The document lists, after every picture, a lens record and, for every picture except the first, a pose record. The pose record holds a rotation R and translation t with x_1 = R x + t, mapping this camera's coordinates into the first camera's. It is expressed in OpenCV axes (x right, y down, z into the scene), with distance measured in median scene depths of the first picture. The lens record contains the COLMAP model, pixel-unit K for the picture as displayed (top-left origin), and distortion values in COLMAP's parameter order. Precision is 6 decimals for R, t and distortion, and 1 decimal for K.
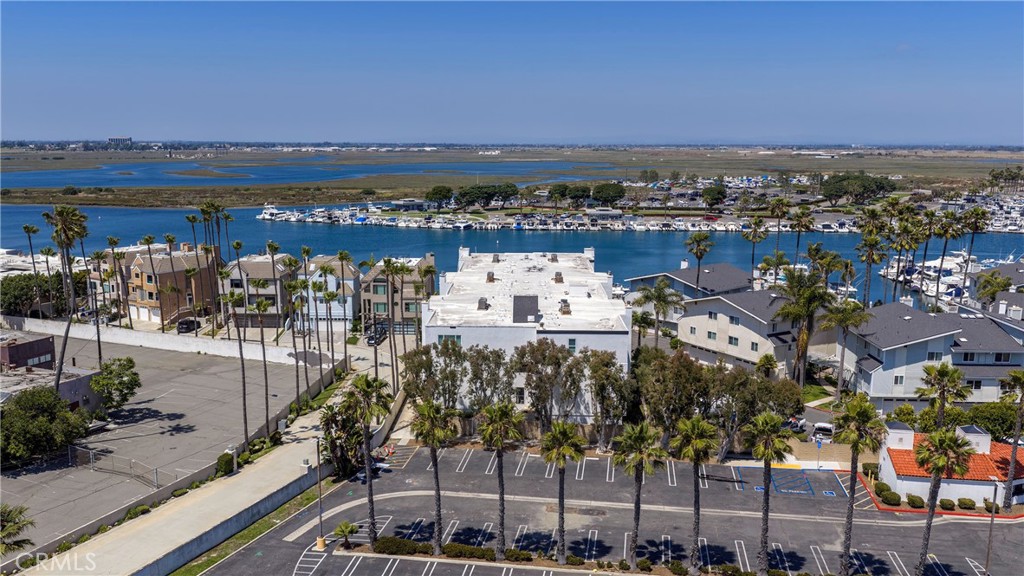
lens RADIAL K [[831.5, 0, 512.0], [0, 831.5, 288.0], [0, 0, 1]] dist [0.007667, -0.000118]
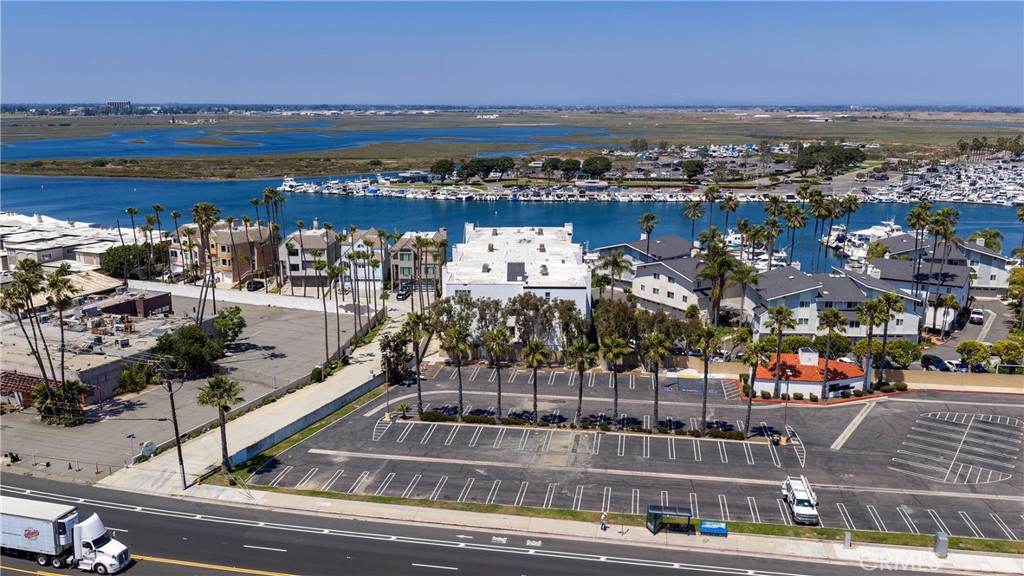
lens RADIAL K [[831.5, 0, 512.0], [0, 831.5, 288.0], [0, 0, 1]] dist [0.007667, -0.000118]
pose [[0.999995, -0.002633, 0.001758, 0.004560], [0.002551, 0.998976, 0.045170, -0.007324], [-0.001875, -0.045165, 0.998978, -0.274049]]
